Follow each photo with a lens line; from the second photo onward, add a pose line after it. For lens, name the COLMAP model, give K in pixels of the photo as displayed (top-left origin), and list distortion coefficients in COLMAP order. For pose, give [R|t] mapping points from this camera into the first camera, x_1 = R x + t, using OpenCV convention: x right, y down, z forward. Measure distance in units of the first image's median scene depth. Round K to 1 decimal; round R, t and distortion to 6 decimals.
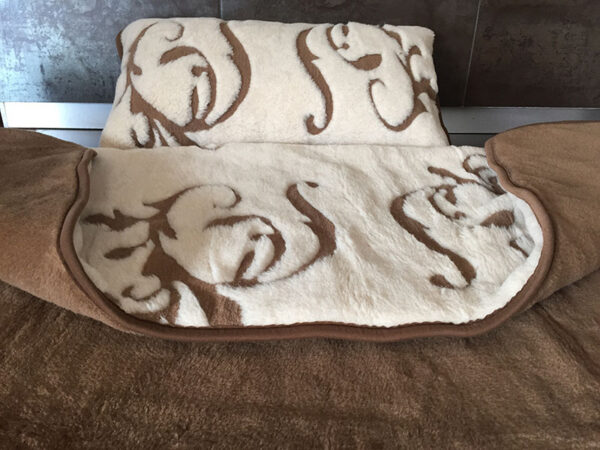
lens RADIAL K [[516.5, 0, 300.0], [0, 516.5, 225.0], [0, 0, 1]] dist [0.092761, -0.141640]
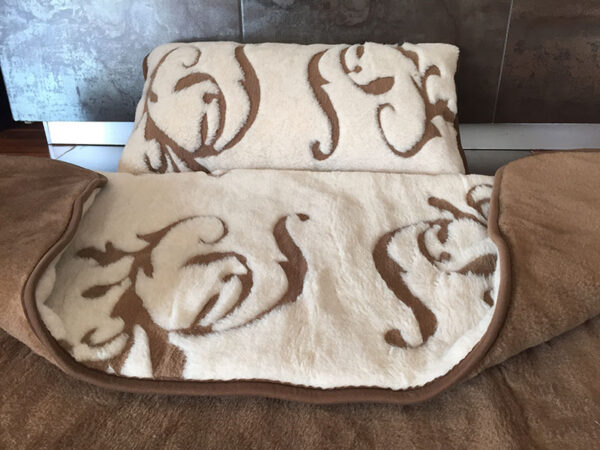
lens RADIAL K [[516.5, 0, 300.0], [0, 516.5, 225.0], [0, 0, 1]] dist [0.092761, -0.141640]
pose [[0.991049, 0.023564, -0.131406, 0.122969], [-0.021398, 0.999611, 0.017869, -0.066700], [0.131776, -0.014897, 0.991168, 0.002723]]
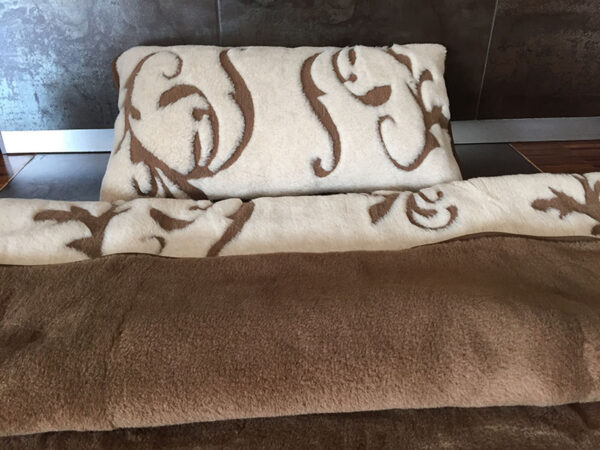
lens RADIAL K [[516.5, 0, 300.0], [0, 516.5, 225.0], [0, 0, 1]] dist [0.092761, -0.141640]
pose [[0.999654, -0.022509, -0.013634, -0.001768], [0.023727, 0.995001, 0.097004, -0.180653], [0.011382, -0.097294, 0.995191, 0.032677]]
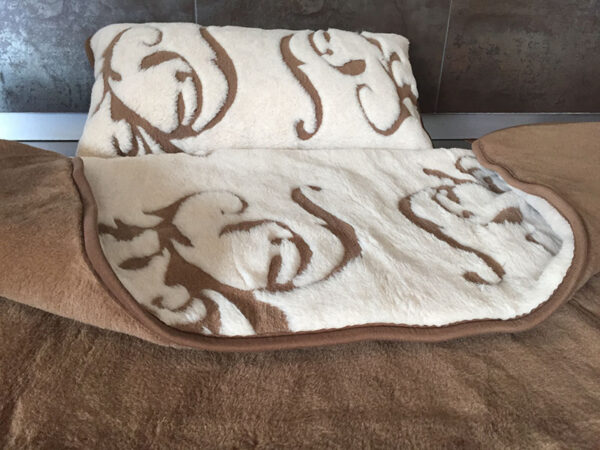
lens RADIAL K [[516.5, 0, 300.0], [0, 516.5, 225.0], [0, 0, 1]] dist [0.092761, -0.141640]
pose [[0.993358, -0.034000, 0.109927, -0.094452], [0.037196, 0.998939, -0.027158, 0.013232], [-0.108887, 0.031067, 0.993569, 0.028841]]
